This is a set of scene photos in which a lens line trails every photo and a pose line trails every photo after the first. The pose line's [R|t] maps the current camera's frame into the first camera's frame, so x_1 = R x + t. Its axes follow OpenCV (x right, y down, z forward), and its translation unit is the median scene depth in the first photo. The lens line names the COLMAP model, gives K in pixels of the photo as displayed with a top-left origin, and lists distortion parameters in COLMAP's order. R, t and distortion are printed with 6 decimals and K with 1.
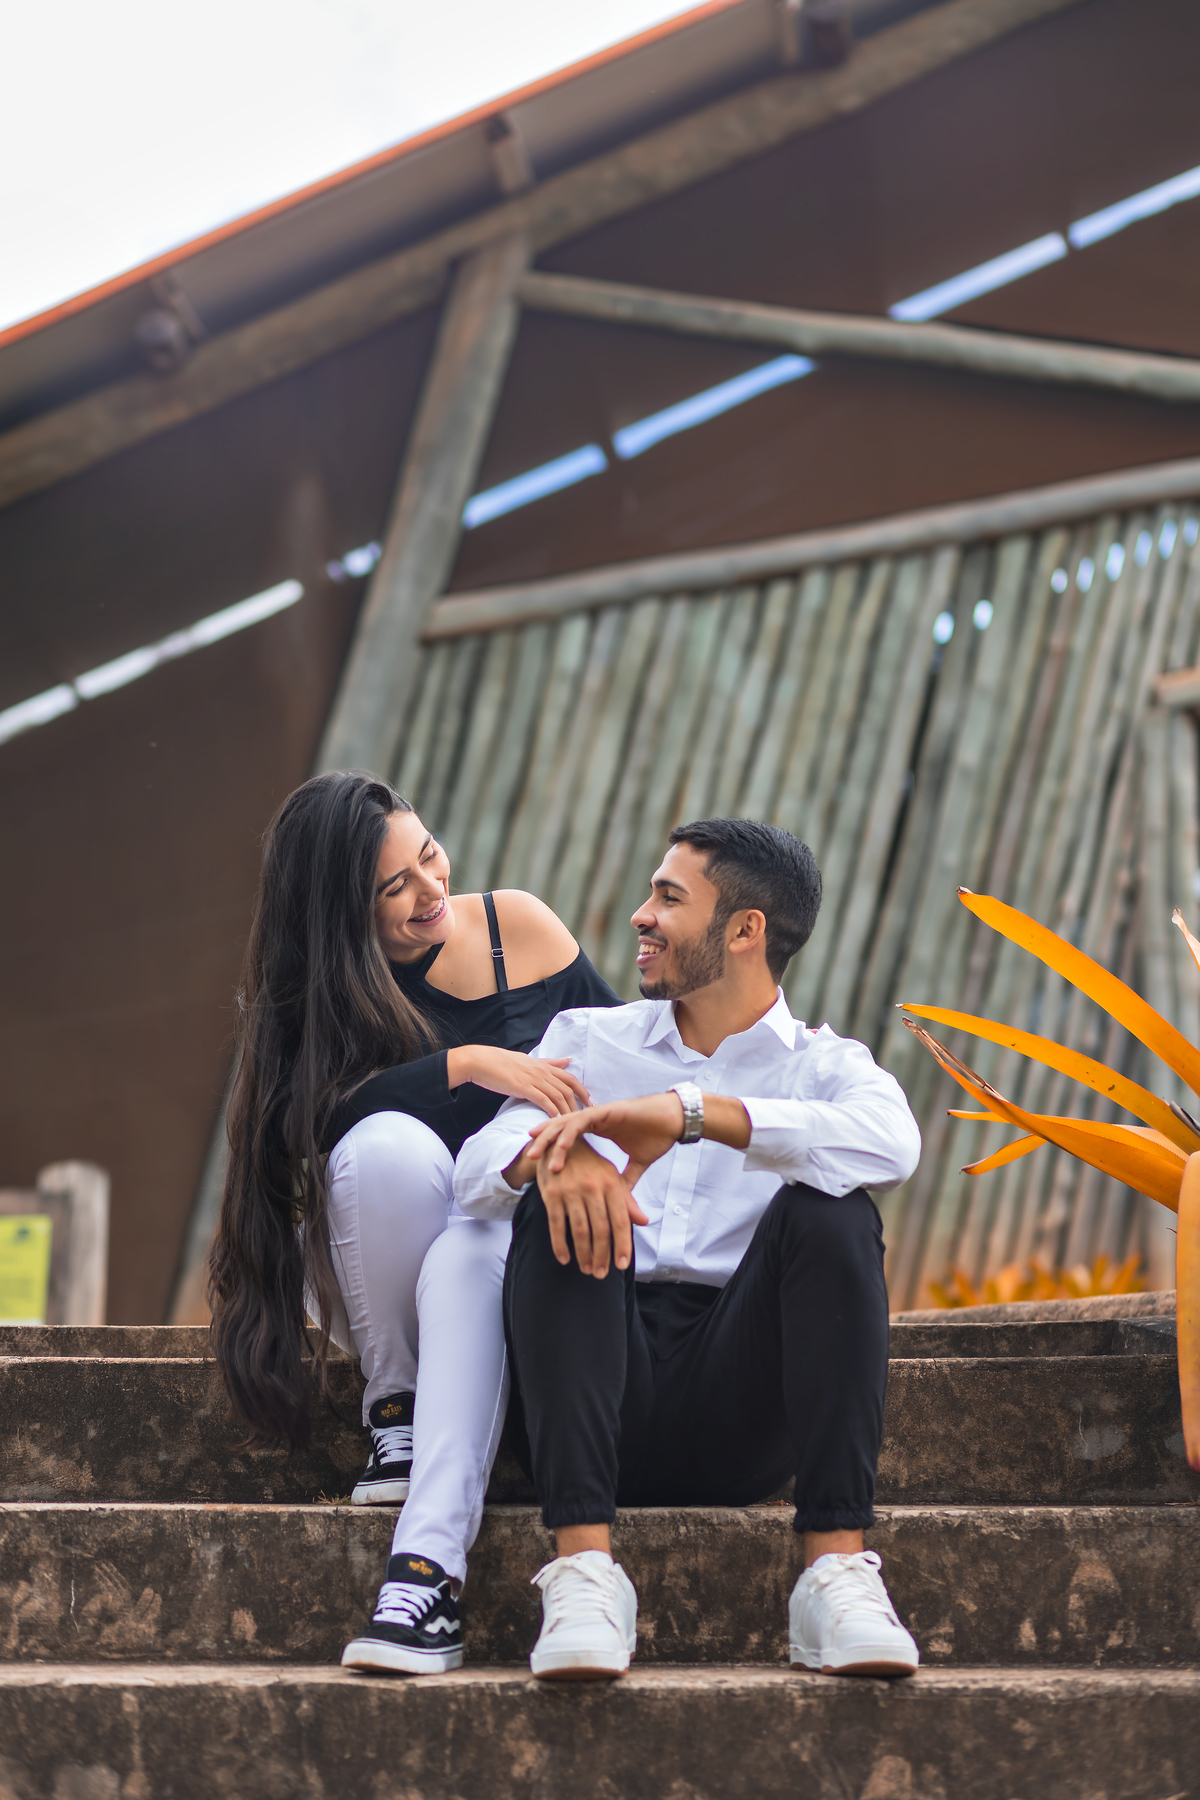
lens RADIAL K [[4370.7, 0, 600.0], [0, 4370.7, 900.0], [0, 0, 1]] dist [-0.012949, -0.205181]
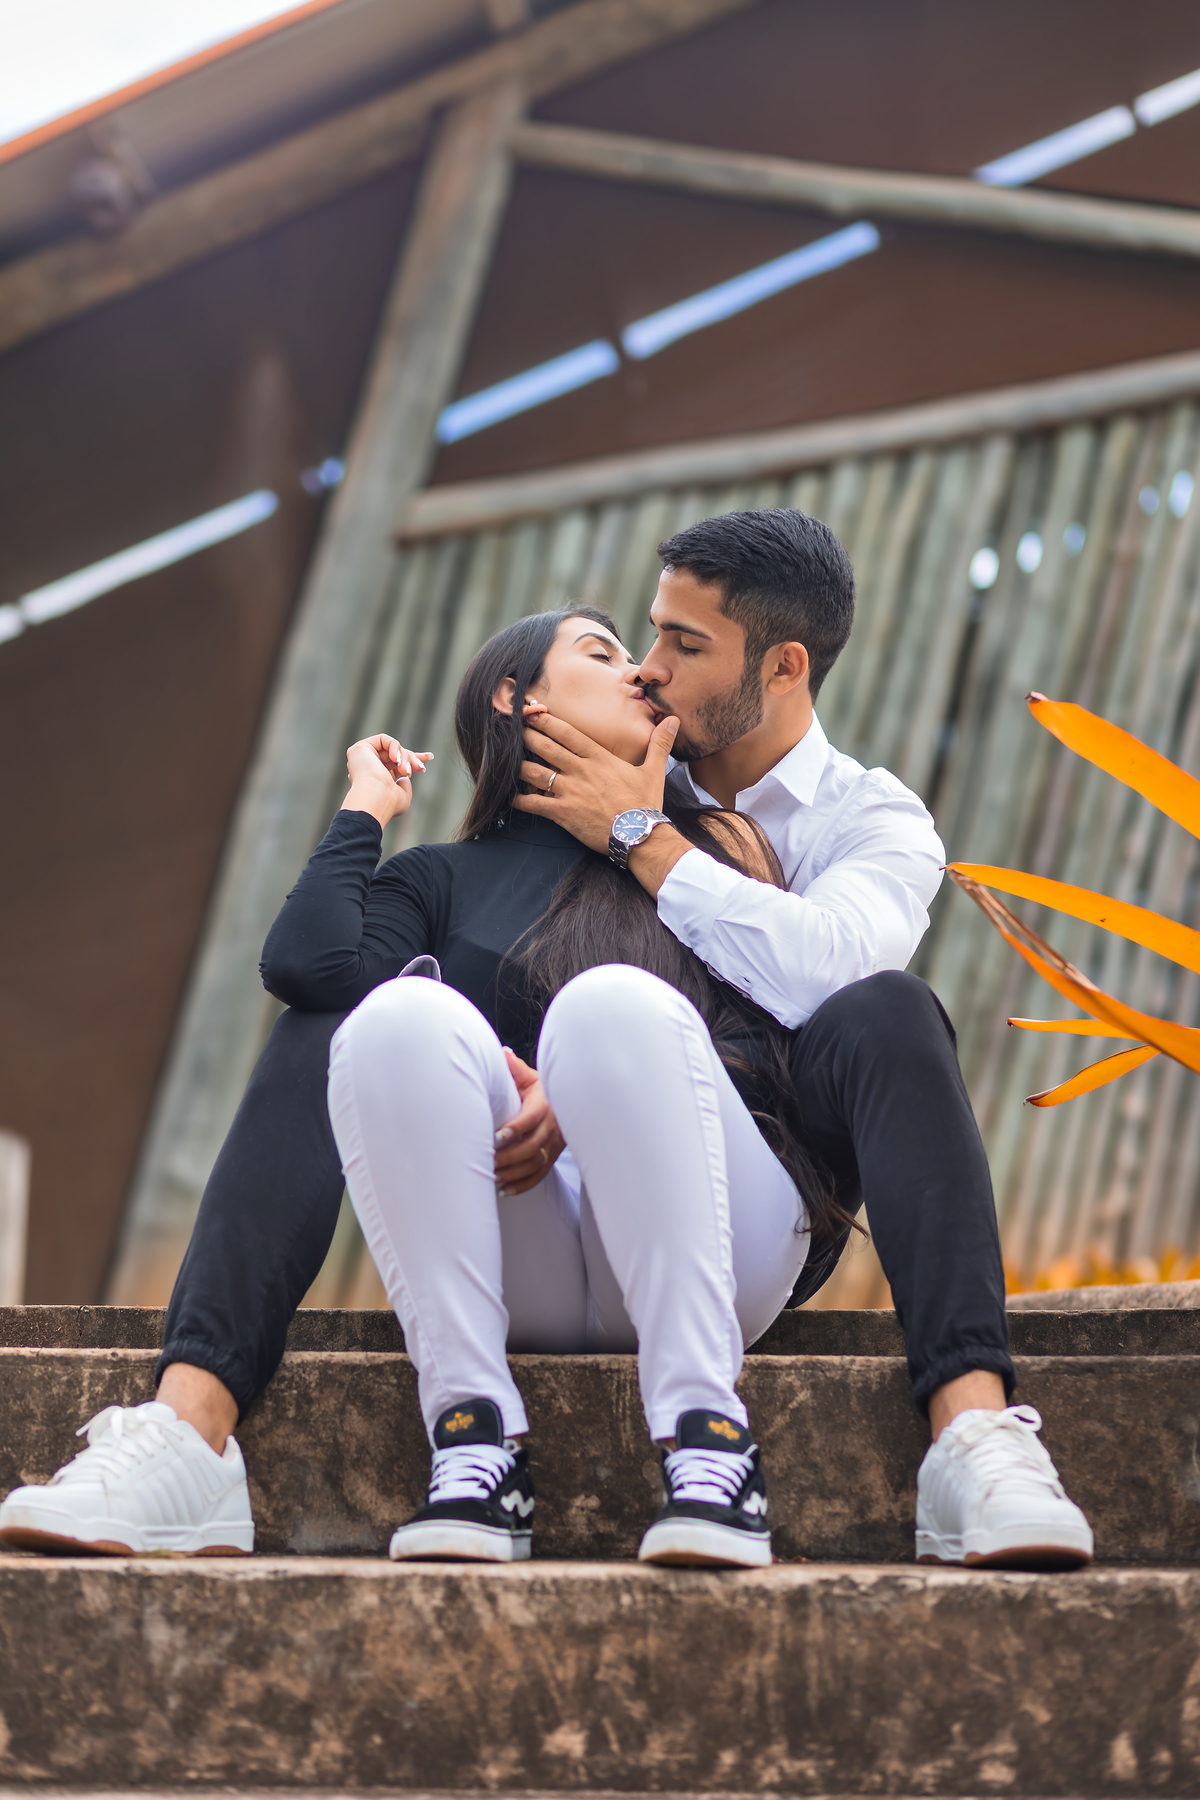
lens RADIAL K [[4370.7, 0, 600.0], [0, 4370.7, 900.0], [0, 0, 1]] dist [-0.012949, -0.205181]
pose [[0.999931, 0.007714, -0.008804, 0.018978], [-0.007731, 0.999968, -0.001870, 0.032632], [0.008790, 0.001937, 0.999959, 0.290313]]
